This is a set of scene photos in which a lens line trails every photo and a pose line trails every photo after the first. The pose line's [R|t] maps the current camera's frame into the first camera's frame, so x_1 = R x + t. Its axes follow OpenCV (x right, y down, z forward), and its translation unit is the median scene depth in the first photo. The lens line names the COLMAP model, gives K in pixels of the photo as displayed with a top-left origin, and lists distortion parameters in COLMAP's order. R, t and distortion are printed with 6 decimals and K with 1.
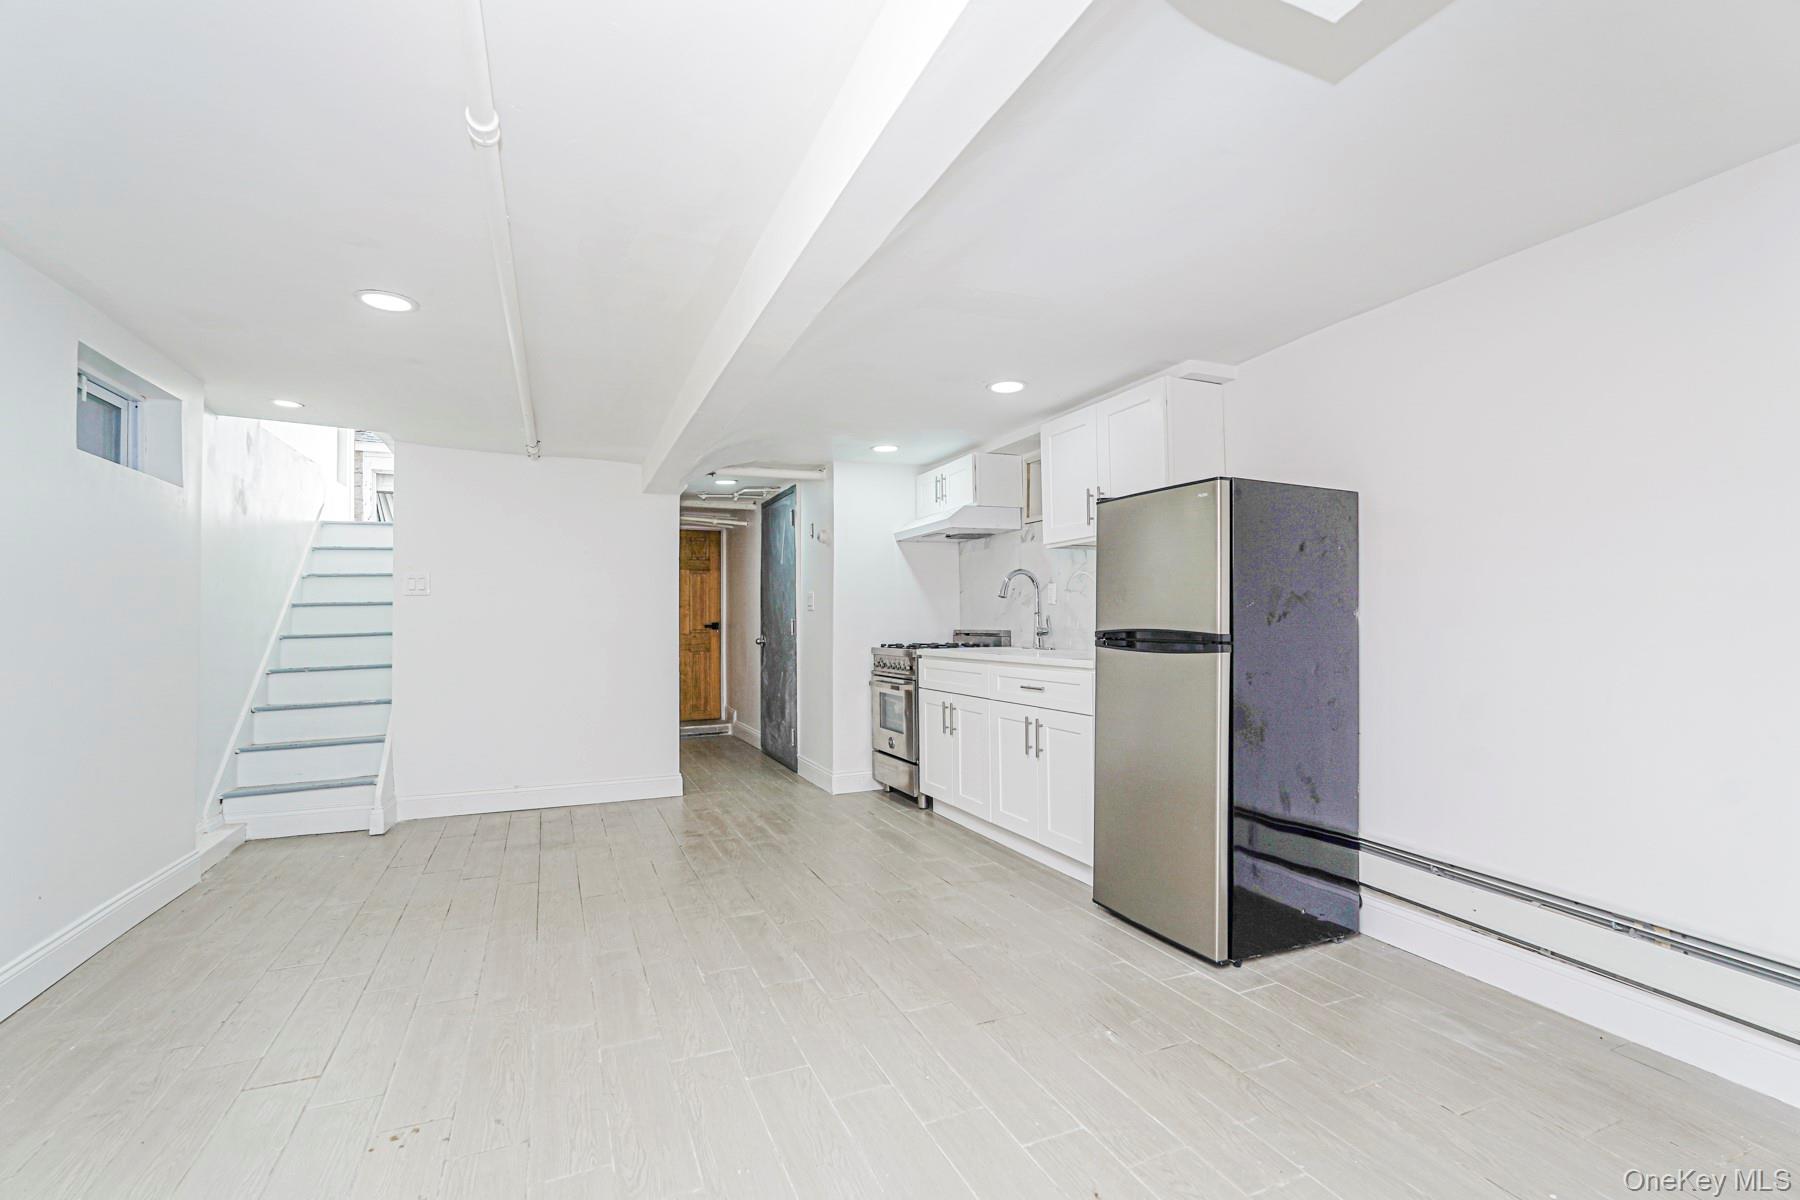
lens RADIAL K [[795.0, 0, 902.1], [0, 795.0, 617.9], [0, 0, 1]] dist [-0.027962, 0.018841]
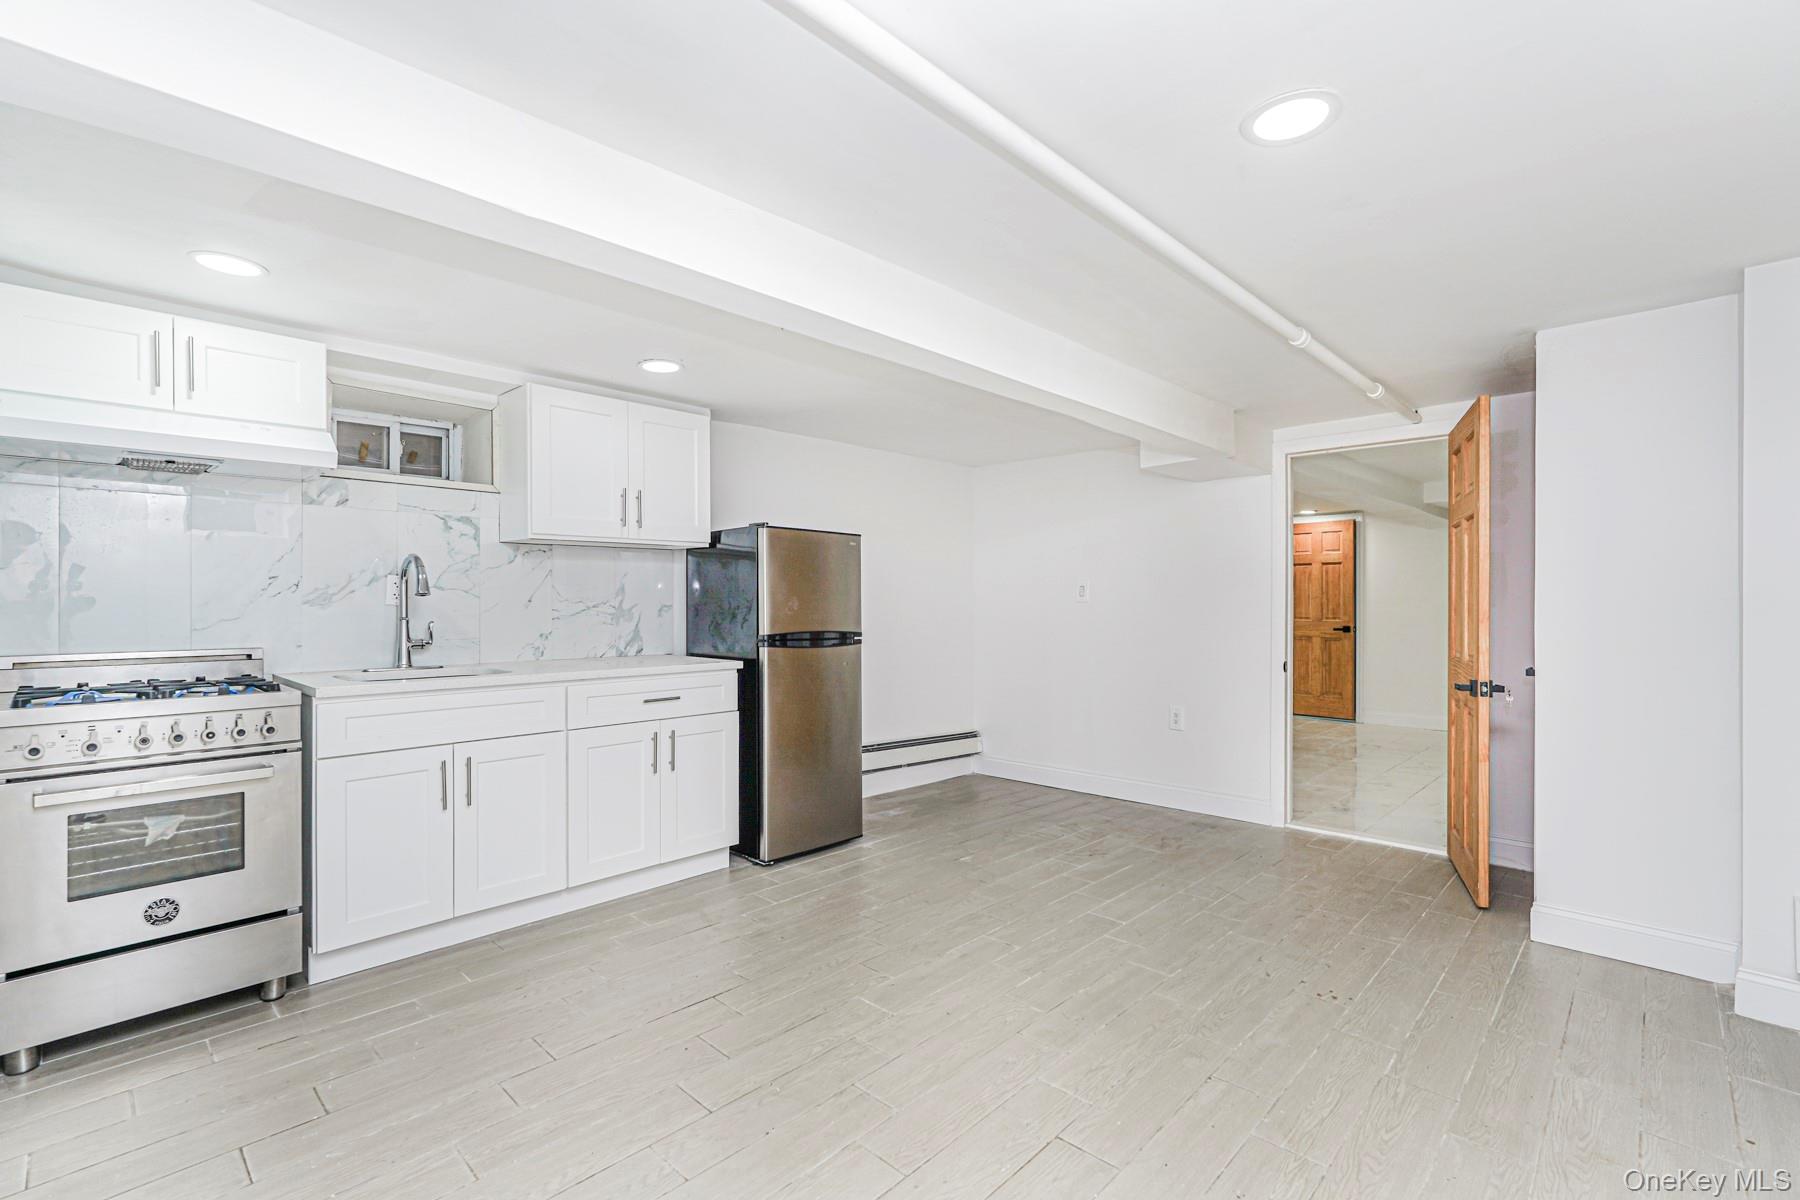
lens RADIAL K [[795.0, 0, 902.1], [0, 795.0, 617.9], [0, 0, 1]] dist [-0.027962, 0.018841]
pose [[-0.378197, -0.009047, 0.925681, -0.854726], [-0.000530, 0.999954, 0.009556, -0.017797], [-0.925725, 0.003124, -0.378184, 1.161787]]
